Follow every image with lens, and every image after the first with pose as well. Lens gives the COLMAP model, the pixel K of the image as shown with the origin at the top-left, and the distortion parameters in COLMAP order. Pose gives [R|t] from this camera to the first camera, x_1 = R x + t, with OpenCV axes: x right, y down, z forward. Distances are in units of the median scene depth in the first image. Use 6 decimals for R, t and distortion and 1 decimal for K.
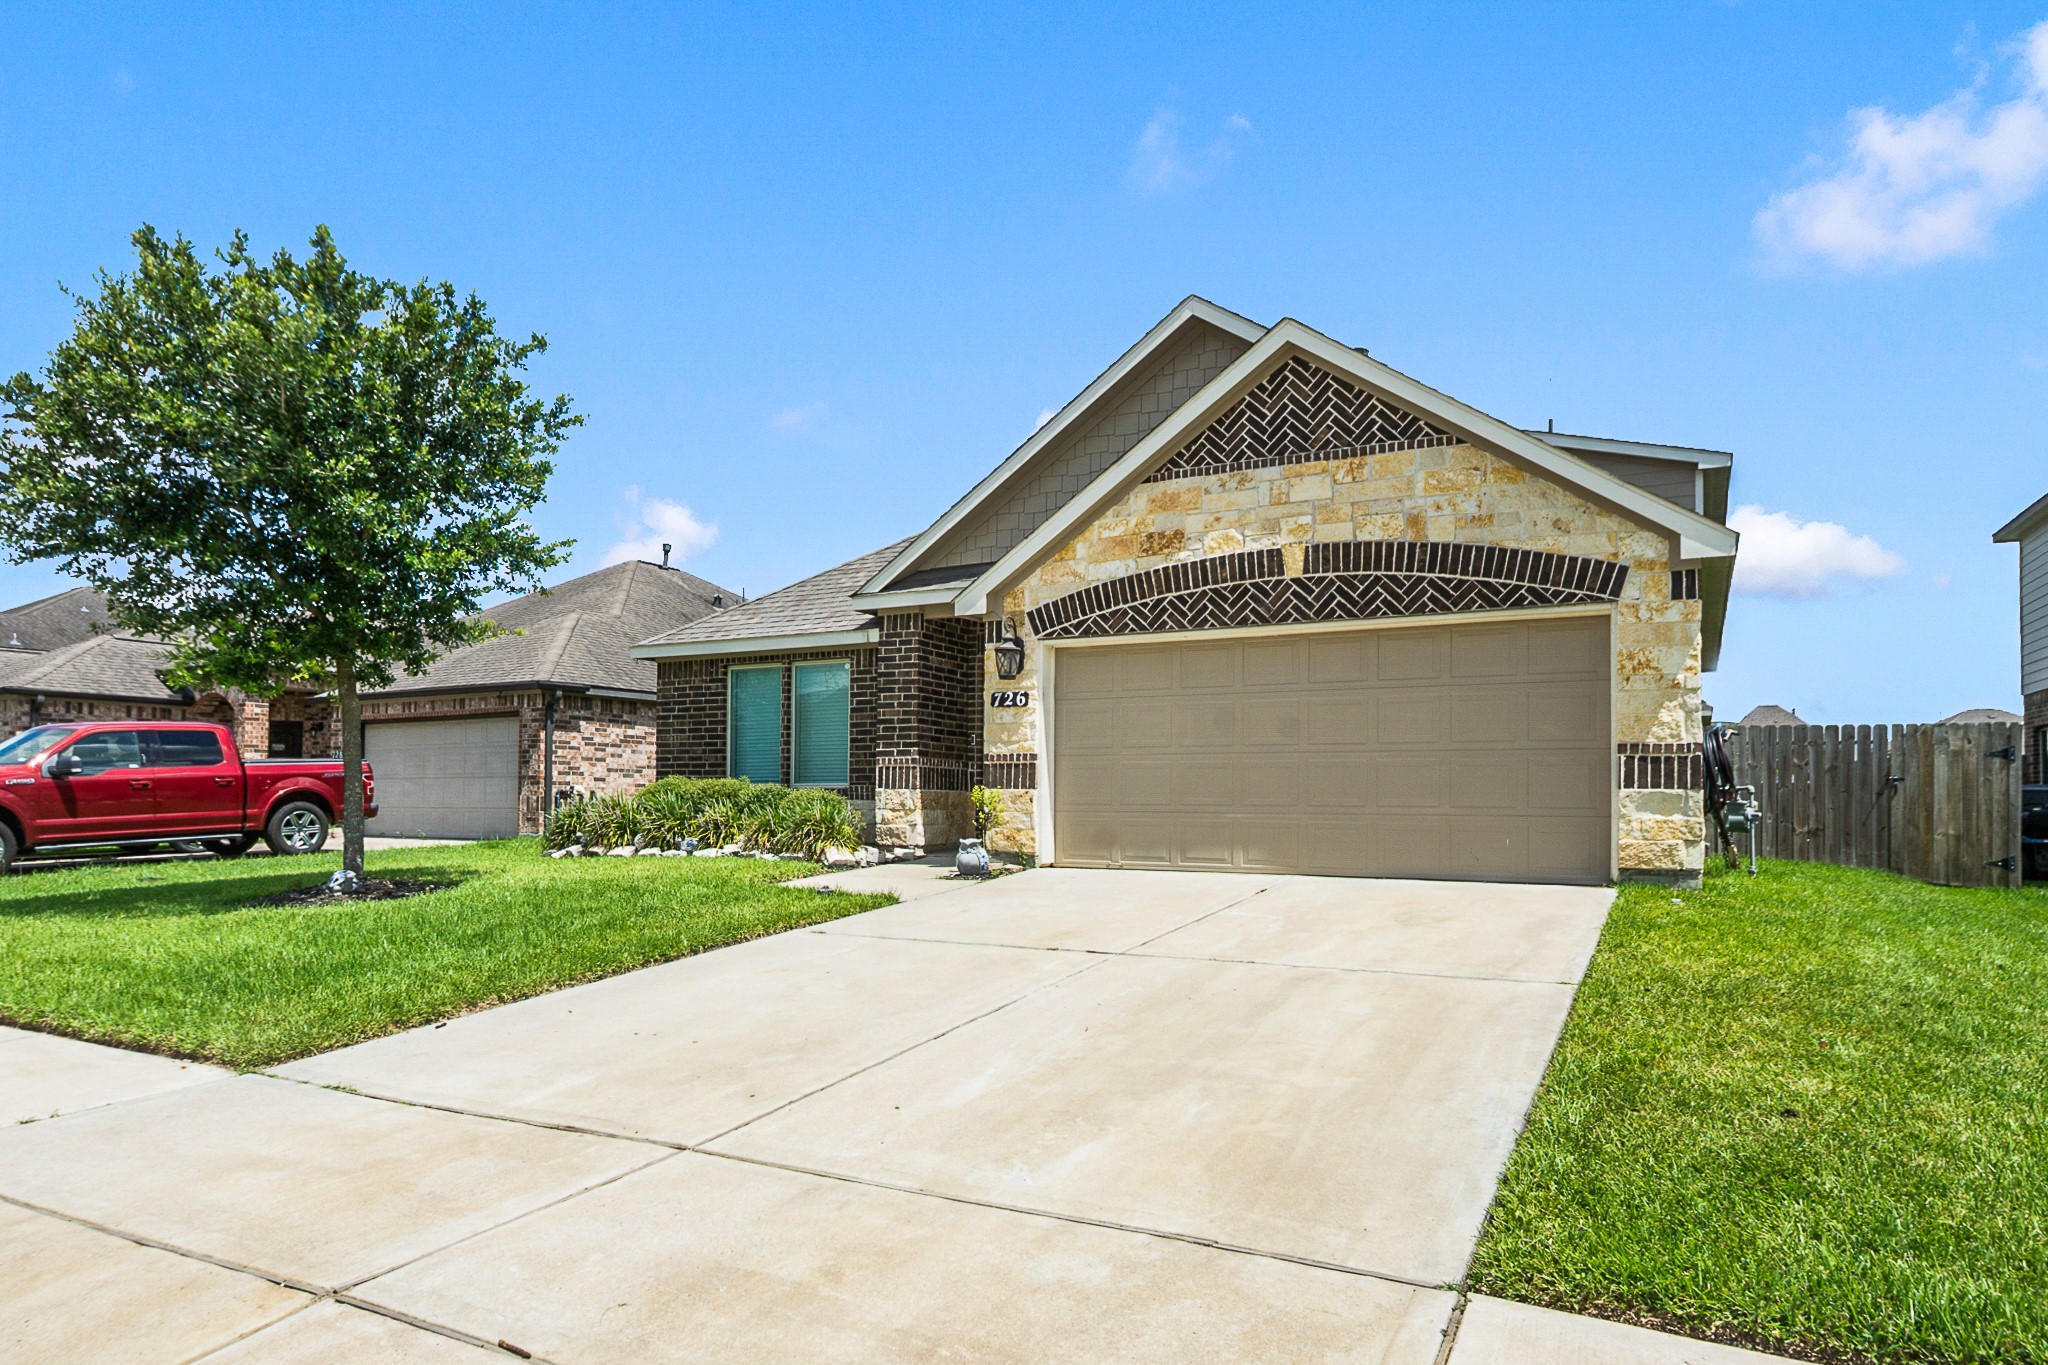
lens RADIAL K [[1266.4, 0, 1049.0], [0, 1266.4, 723.7], [0, 0, 1]] dist [0.011538, 0.002567]
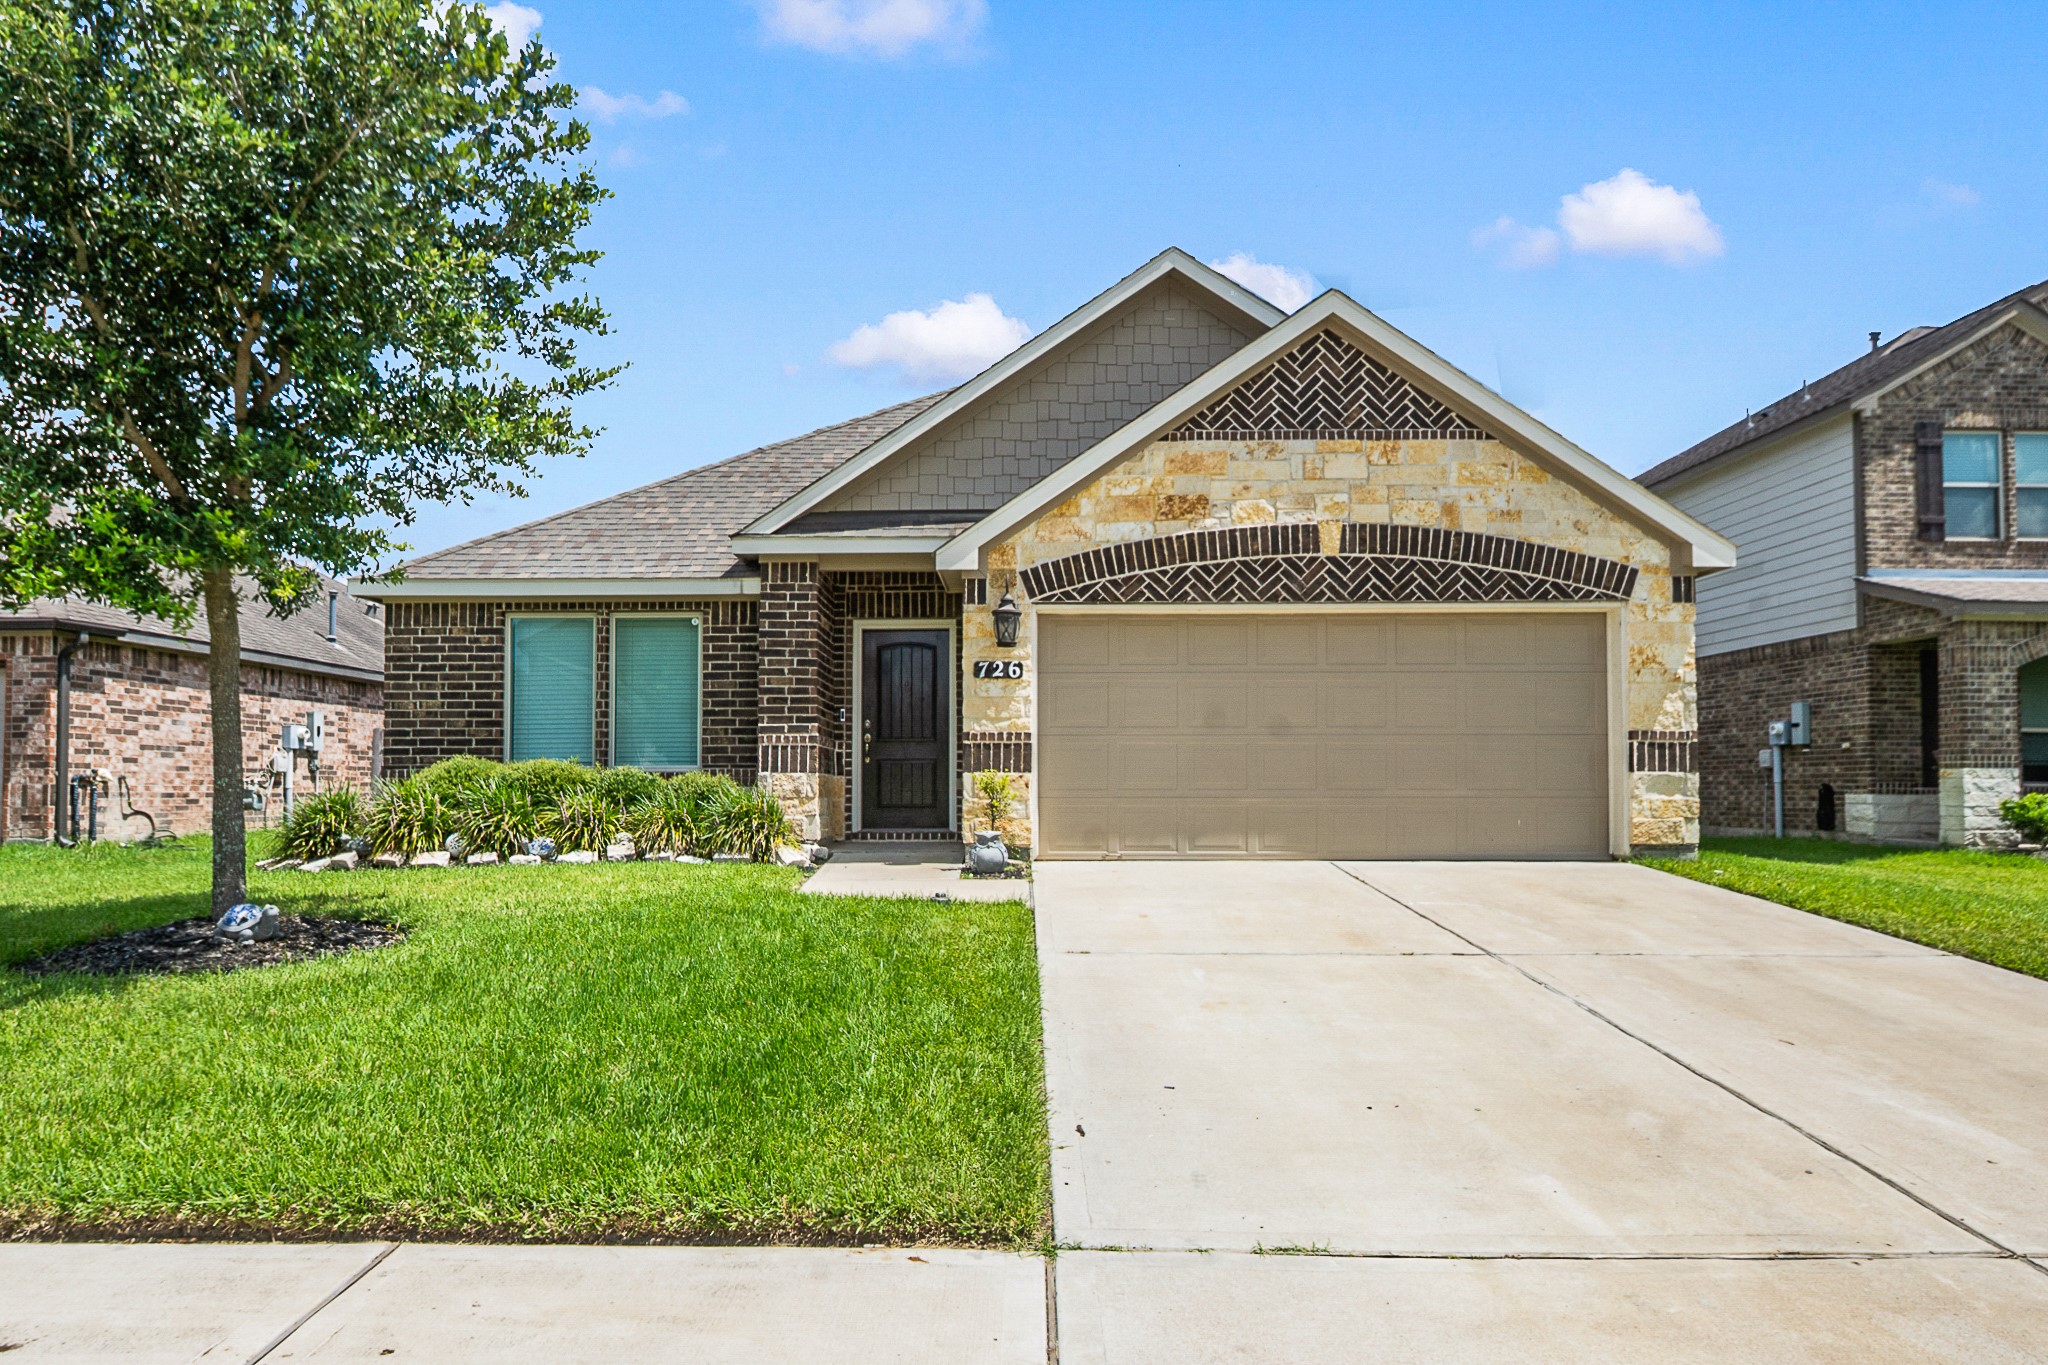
lens RADIAL K [[1266.4, 0, 1043.8], [0, 1266.4, 709.7], [0, 0, 1]] dist [0.011538, 0.002567]
pose [[0.885723, 0.021399, 0.463721, -0.419787], [-0.022853, 0.999736, -0.002485, 0.009946], [-0.463651, -0.008397, 0.885978, 0.218884]]
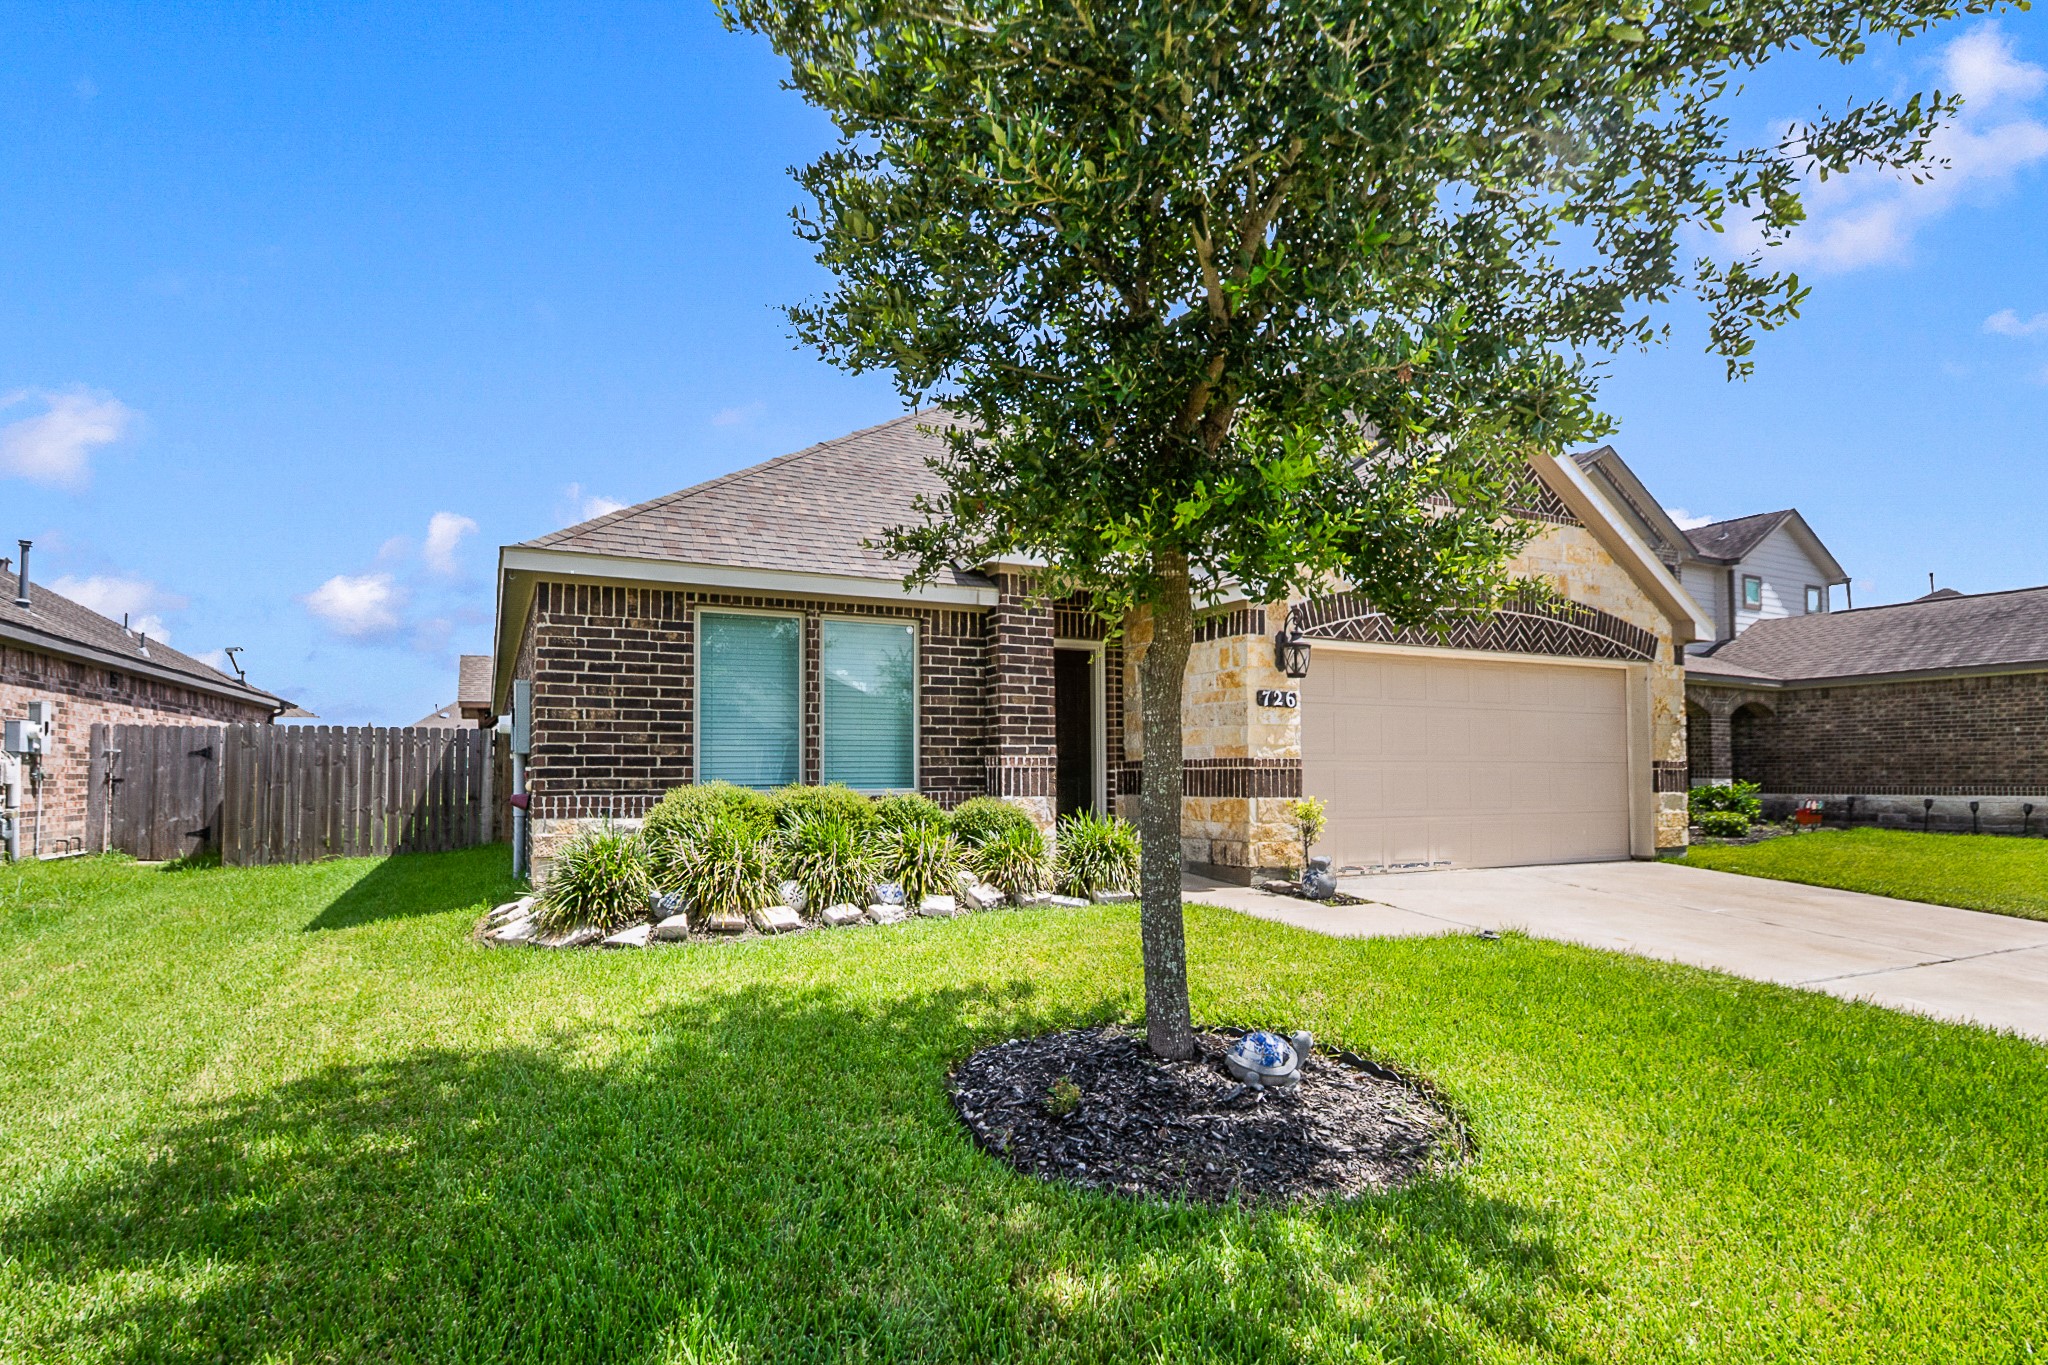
lens RADIAL K [[1052.1, 0, 1069.3], [0, 1052.1, 708.3], [0, 0, 1]] dist [0.017726, -0.000570]
pose [[0.572757, 0.044911, 0.818494, -0.756745], [-0.047618, 0.998635, -0.021473, 0.011265], [-0.818341, -0.026676, 0.574114, 0.708924]]
